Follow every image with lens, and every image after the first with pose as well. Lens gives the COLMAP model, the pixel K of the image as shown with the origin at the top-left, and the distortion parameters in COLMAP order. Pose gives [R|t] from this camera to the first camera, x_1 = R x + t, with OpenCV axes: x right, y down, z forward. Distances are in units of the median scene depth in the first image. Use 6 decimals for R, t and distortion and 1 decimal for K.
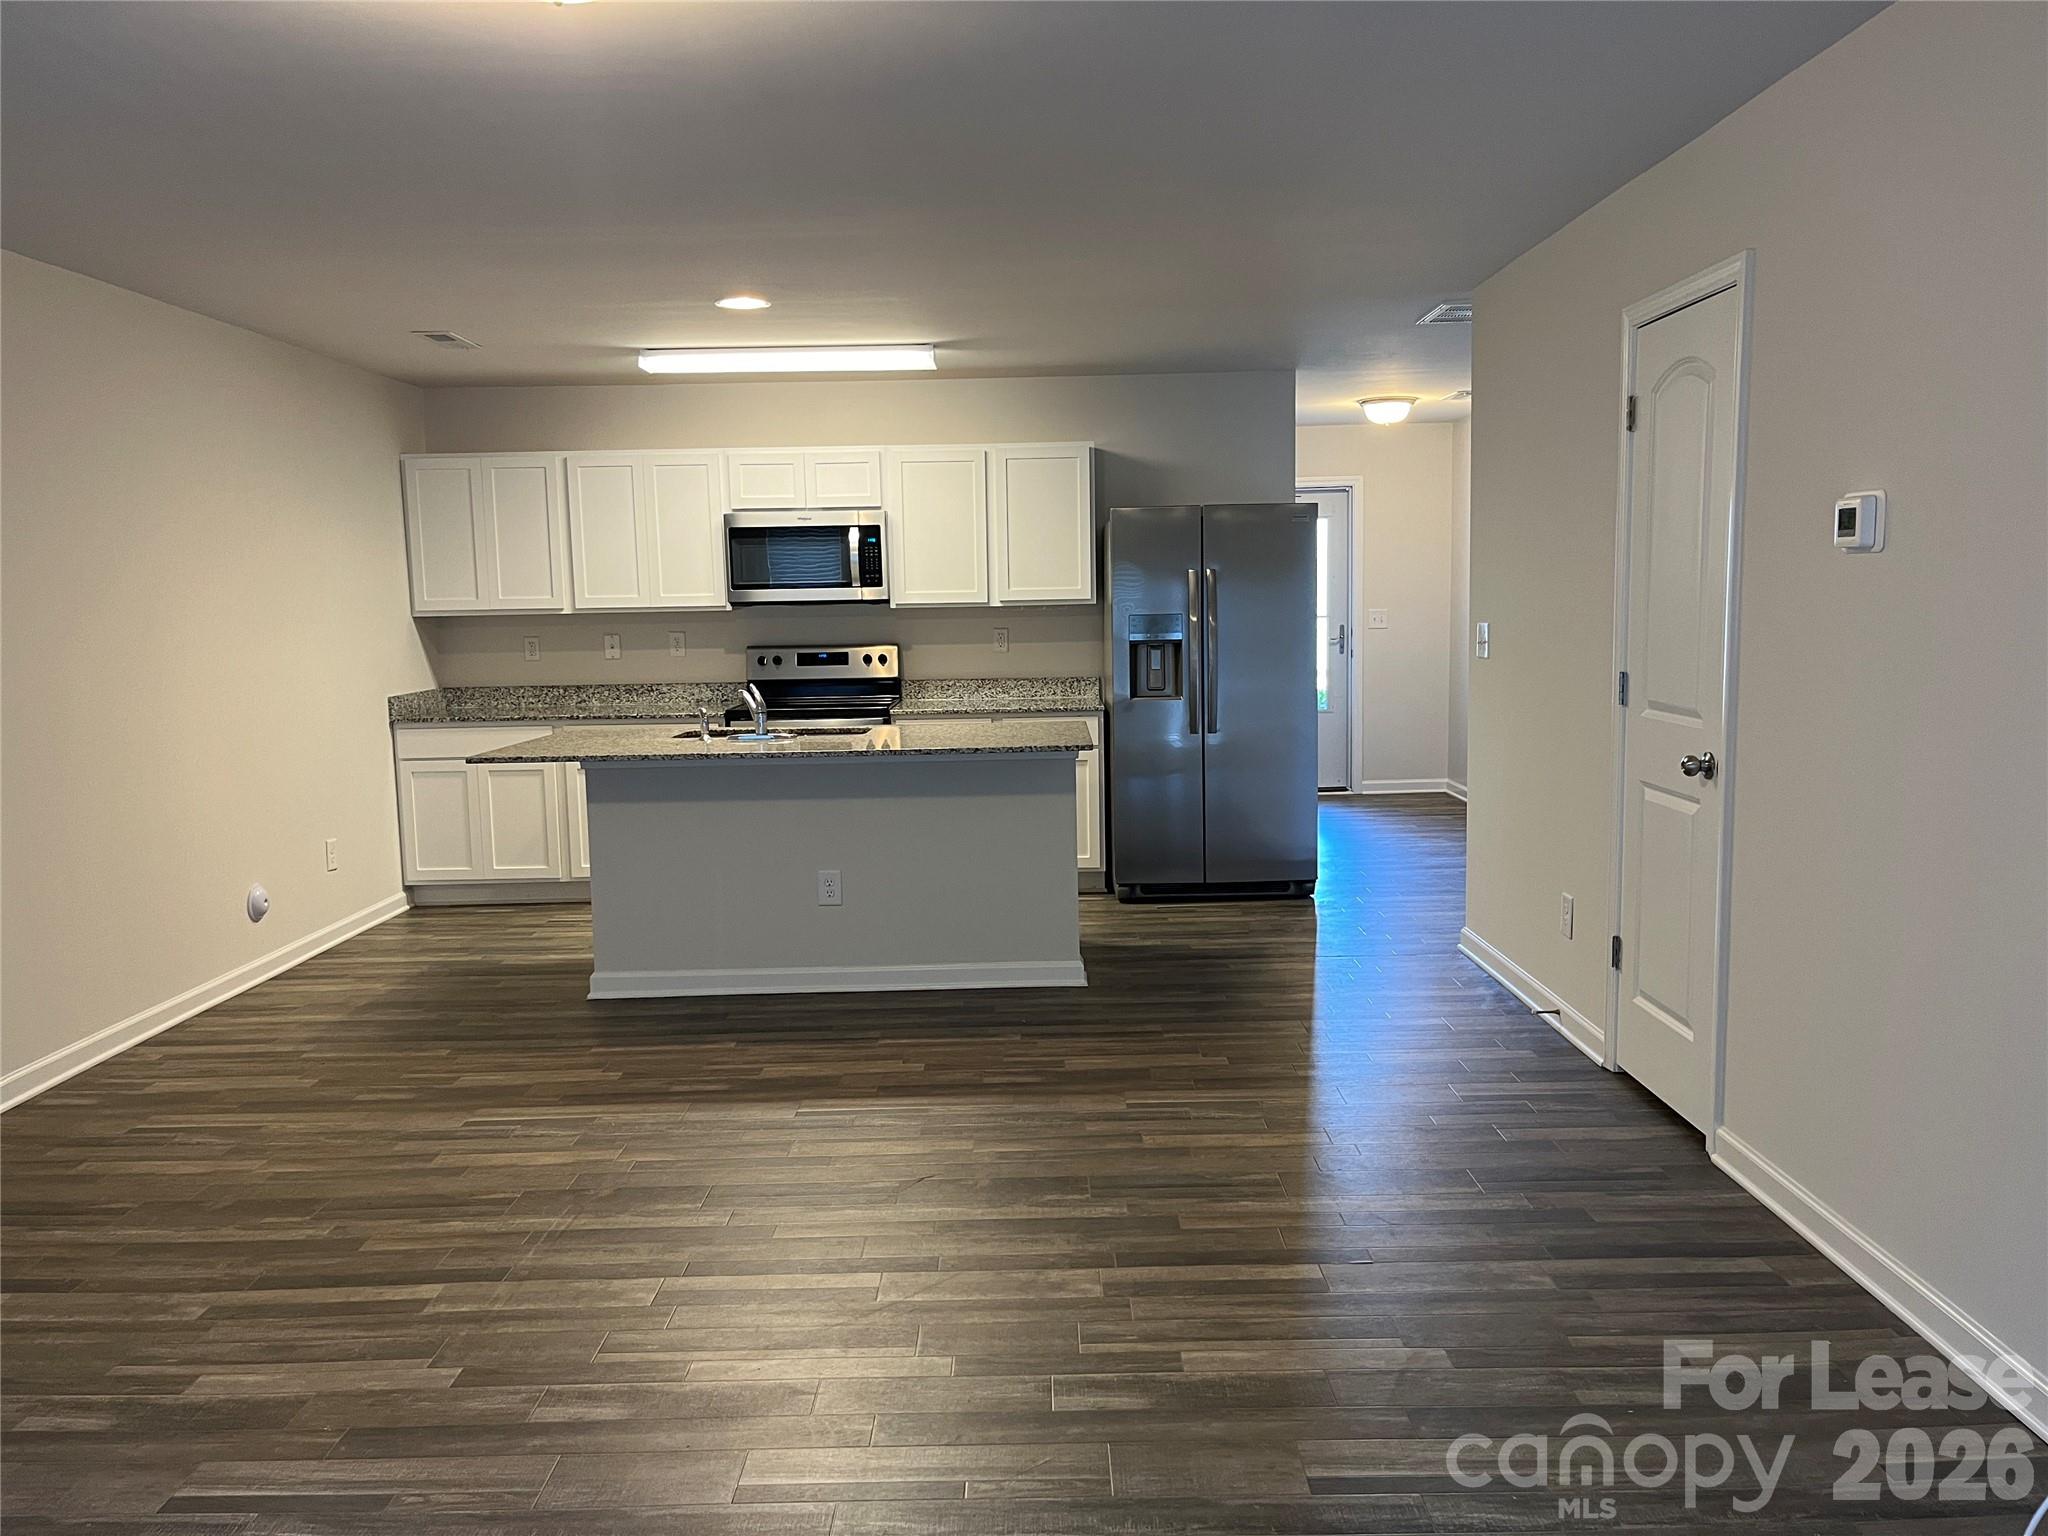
lens RADIAL K [[1515.6, 0, 1026.3], [0, 1515.6, 780.0], [0, 0, 1]] dist [0.084251, -0.128803]
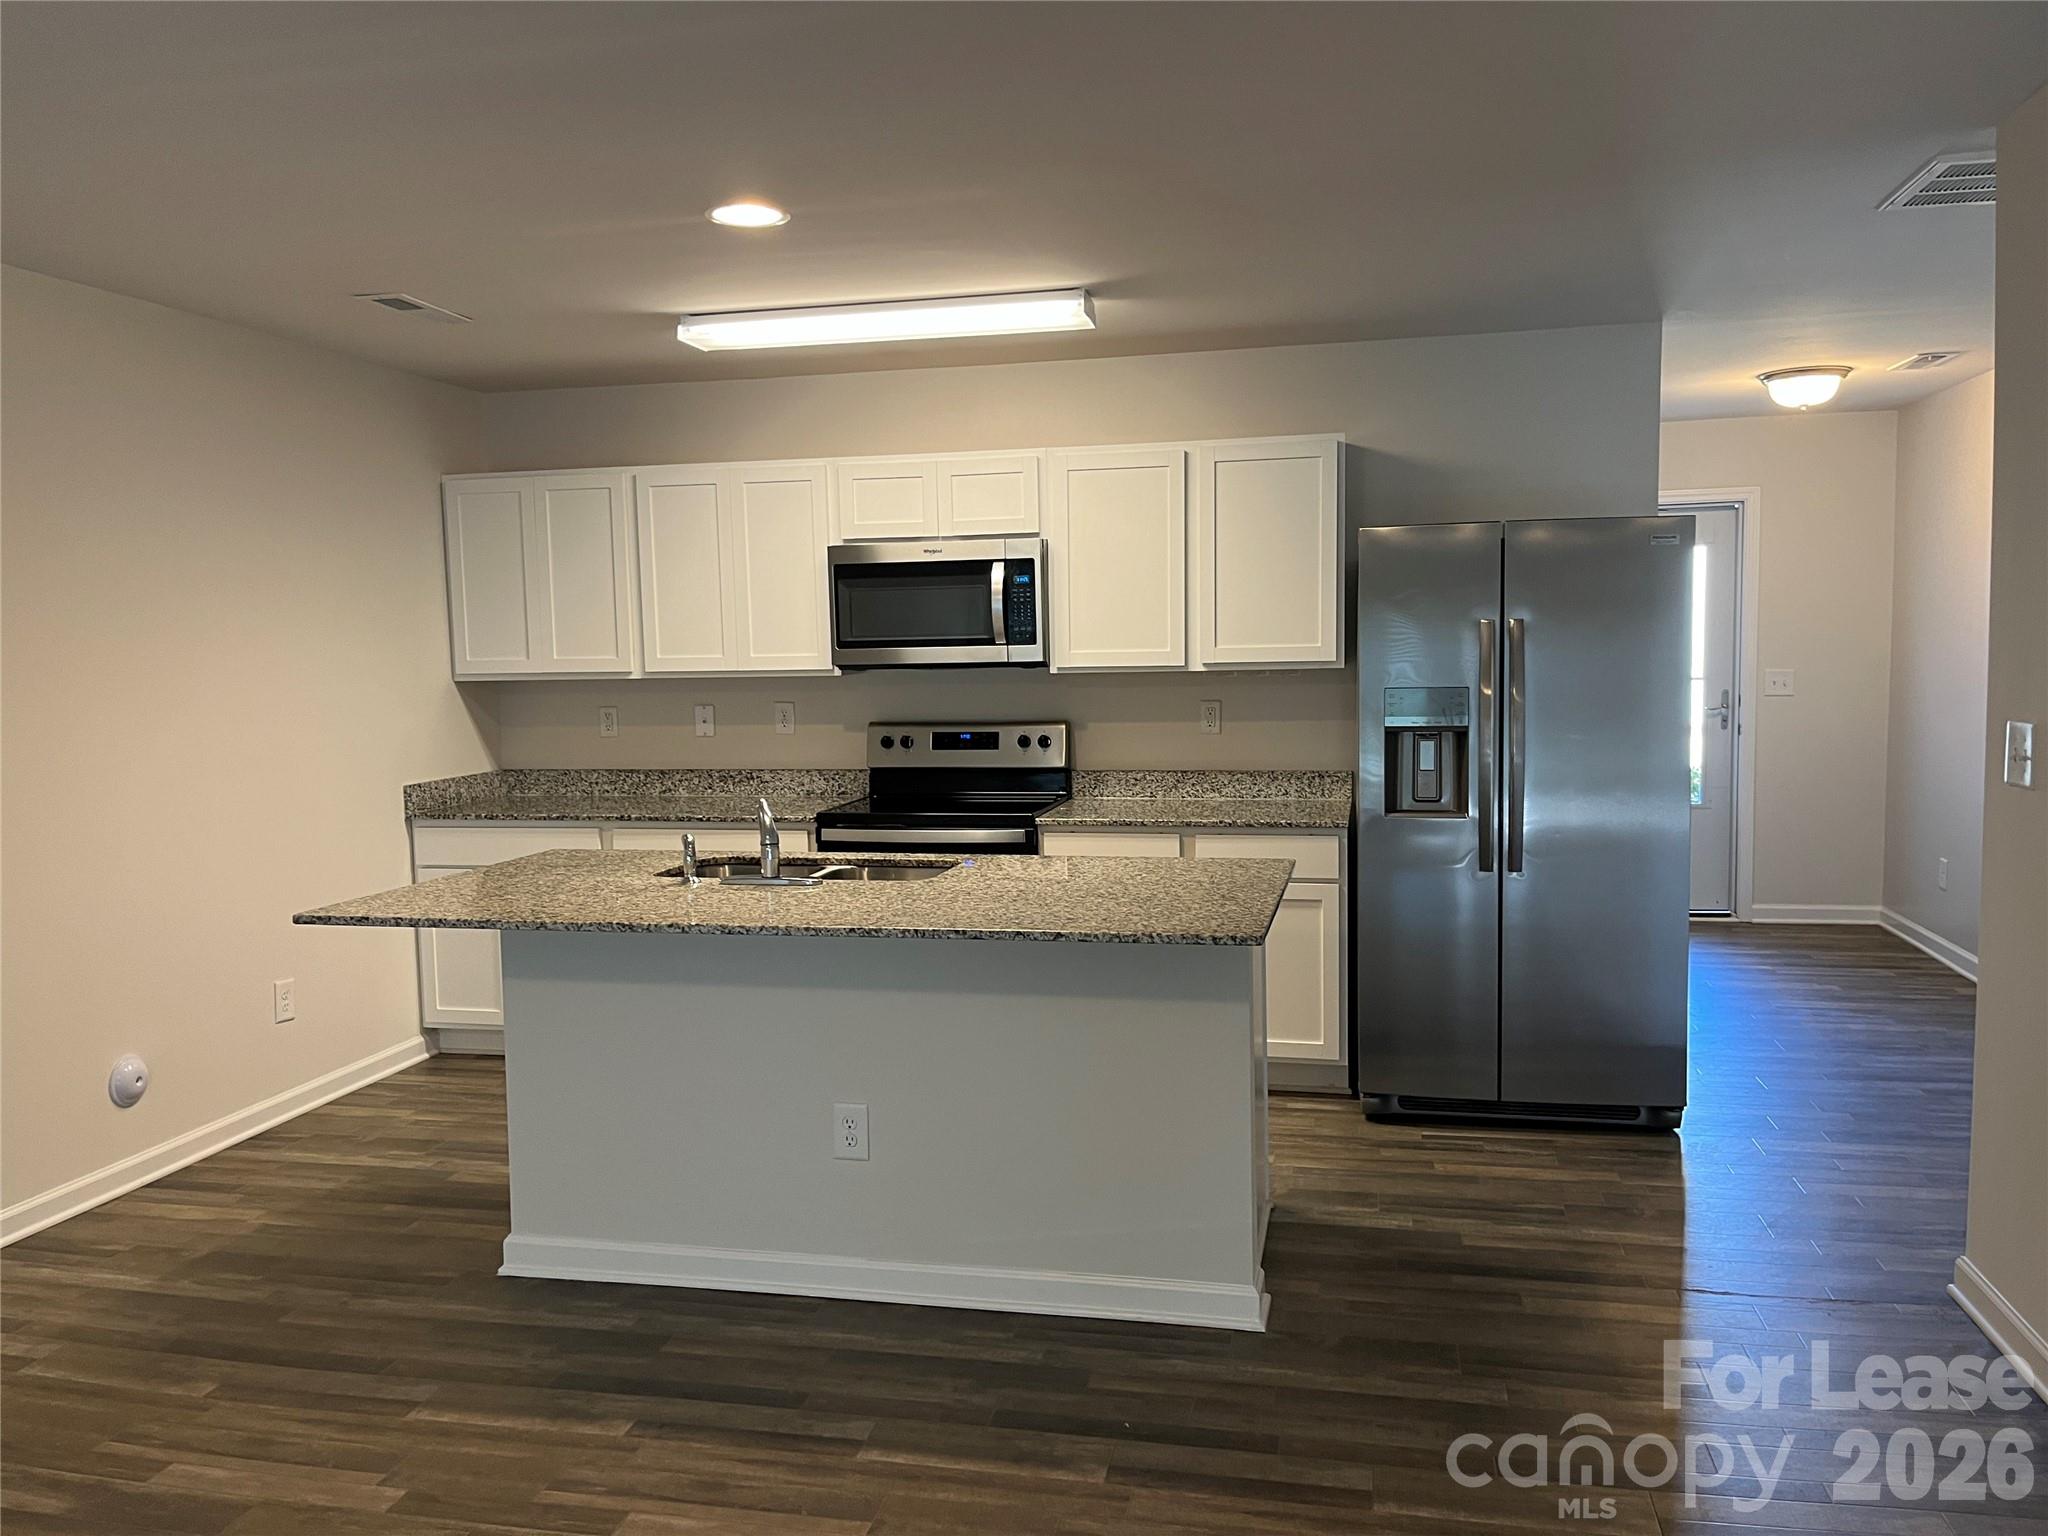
lens RADIAL K [[1515.6, 0, 1026.3], [0, 1515.6, 780.0], [0, 0, 1]] dist [0.084251, -0.128803]
pose [[0.976337, 0.021617, -0.215171, 0.055806], [-0.027328, 0.999348, -0.023601, -0.046283], [0.214521, 0.028922, 0.976291, 0.303267]]
